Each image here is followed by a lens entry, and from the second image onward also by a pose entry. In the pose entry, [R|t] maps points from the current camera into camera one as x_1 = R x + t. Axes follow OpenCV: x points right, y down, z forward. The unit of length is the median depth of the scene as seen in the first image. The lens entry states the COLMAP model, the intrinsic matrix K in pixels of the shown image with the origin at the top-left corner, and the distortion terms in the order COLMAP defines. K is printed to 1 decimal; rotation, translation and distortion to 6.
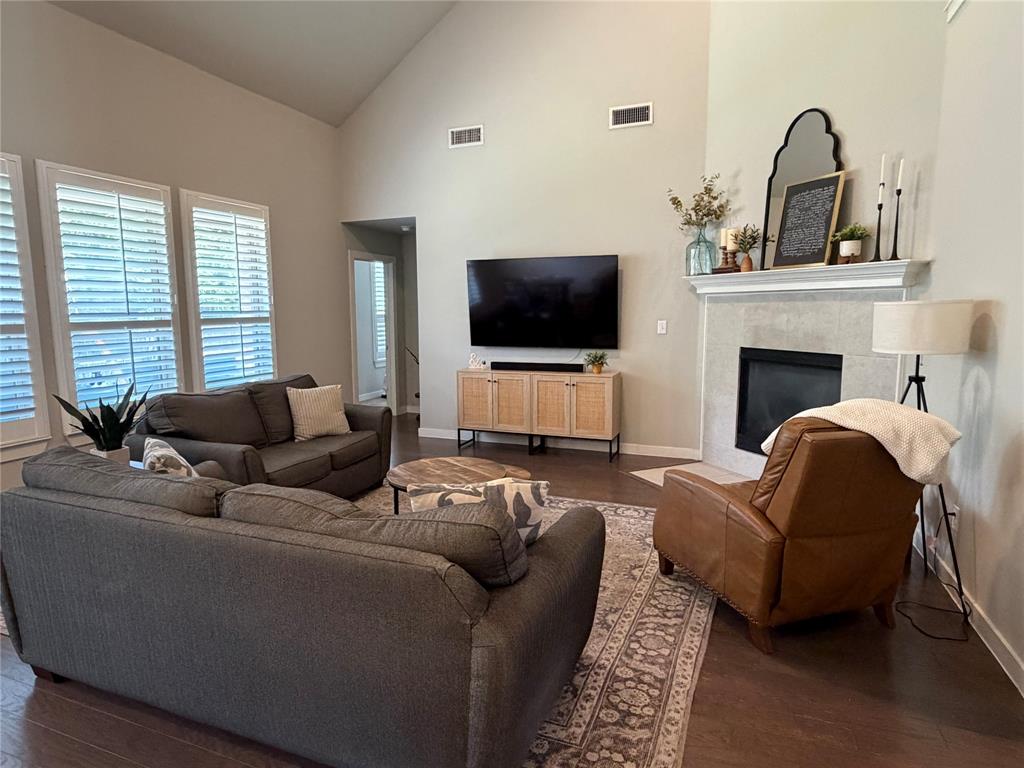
lens RADIAL K [[591.3, 0, 505.9], [0, 591.3, 383.2], [0, 0, 1]] dist [0.005715, -0.001209]
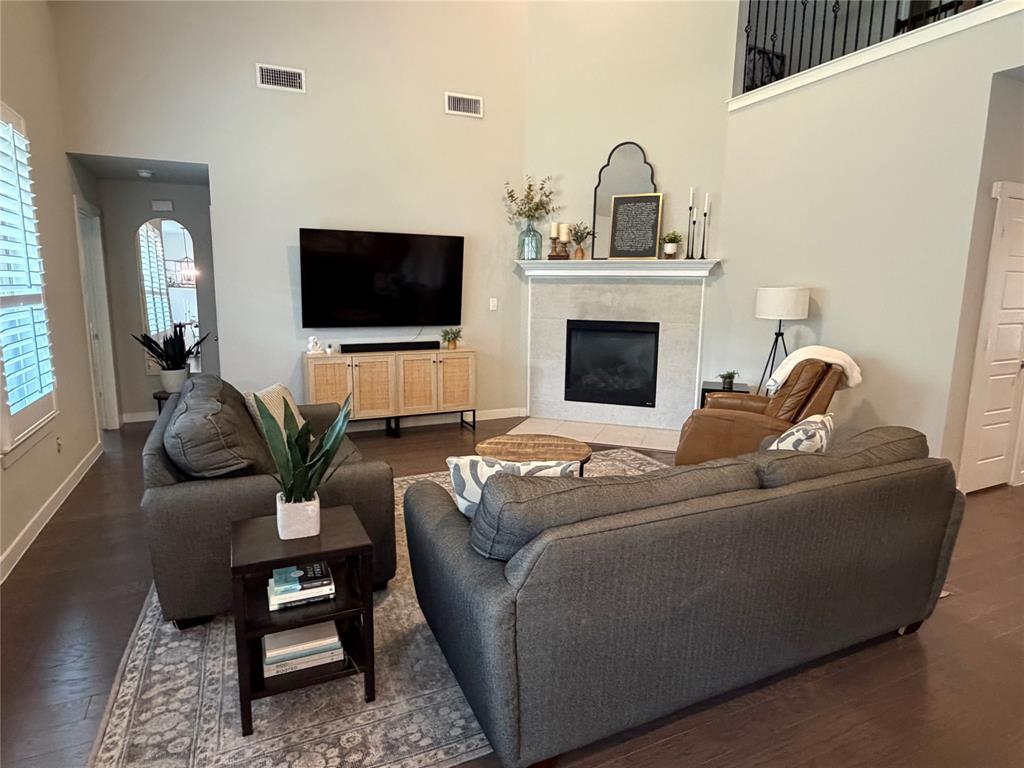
lens RADIAL K [[591.3, 0, 505.9], [0, 591.3, 383.2], [0, 0, 1]] dist [0.005715, -0.001209]
pose [[0.686245, -0.106352, 0.719553, -0.622414], [0.076325, 0.994320, 0.074171, -0.030935], [-0.723355, 0.004021, 0.690465, 0.237073]]
